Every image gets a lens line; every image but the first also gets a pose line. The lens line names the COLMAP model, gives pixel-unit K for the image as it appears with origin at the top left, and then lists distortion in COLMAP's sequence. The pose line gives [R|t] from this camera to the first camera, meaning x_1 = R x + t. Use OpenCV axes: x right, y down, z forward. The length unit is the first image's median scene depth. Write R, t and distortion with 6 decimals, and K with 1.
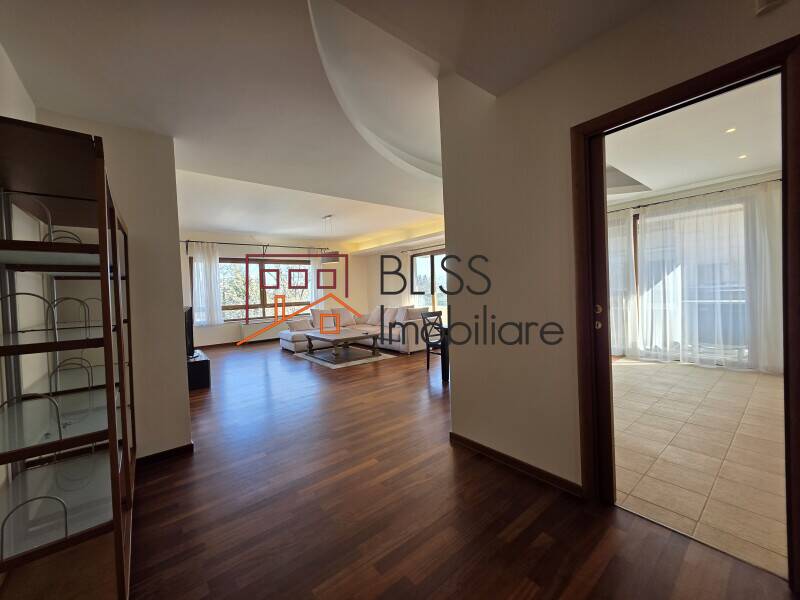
lens RADIAL K [[319.6, 0, 398.7], [0, 319.6, 298.1], [0, 0, 1]] dist [0.004448, 0.000552]
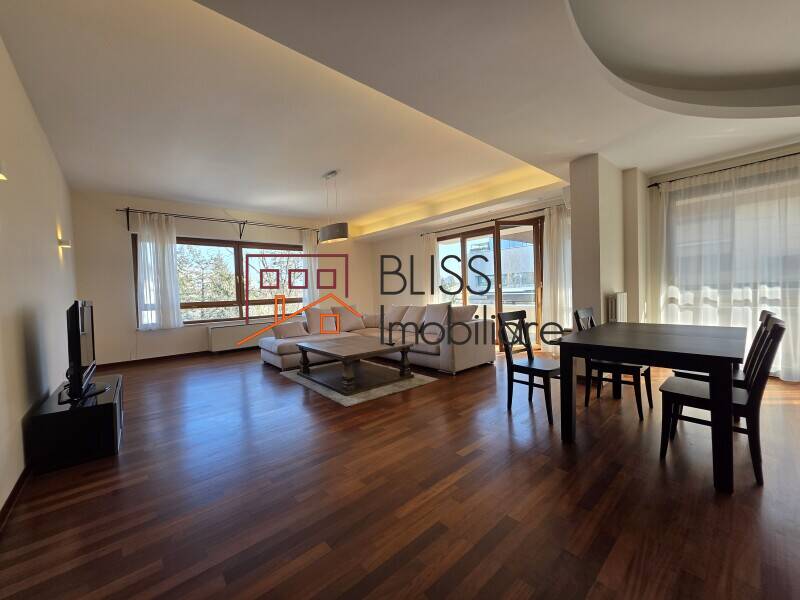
lens RADIAL K [[319.6, 0, 399.2], [0, 319.6, 299.1], [0, 0, 1]] dist [0.004448, 0.000552]
pose [[0.999338, 0.003019, 0.036242, -0.093209], [-0.003149, 0.999989, 0.003518, 0.013277], [-0.036231, -0.003629, 0.999337, 0.288370]]
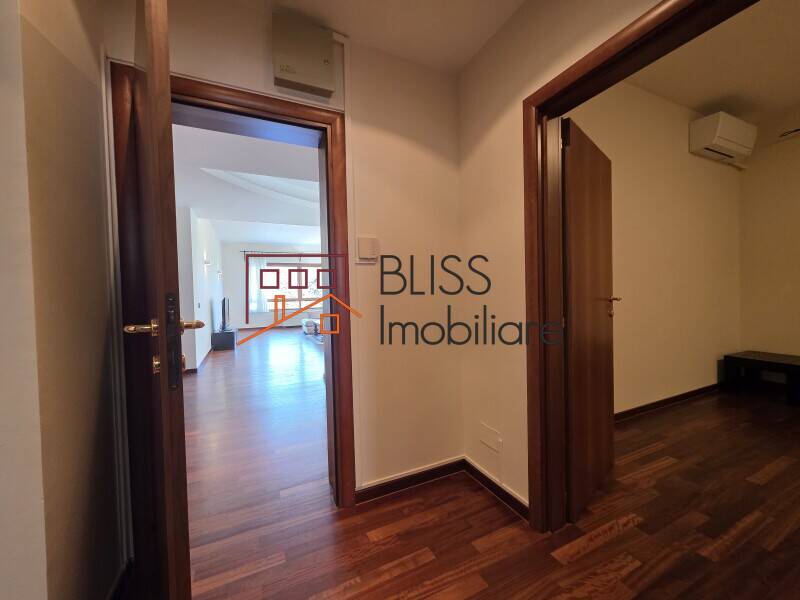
lens RADIAL K [[319.6, 0, 402.5], [0, 319.6, 298.9], [0, 0, 1]] dist [0.004448, 0.000552]
pose [[0.971778, 0.021396, -0.234926, 0.372443], [-0.016253, 0.999584, 0.023810, -0.021801], [0.235338, -0.019320, 0.971722, -0.220789]]
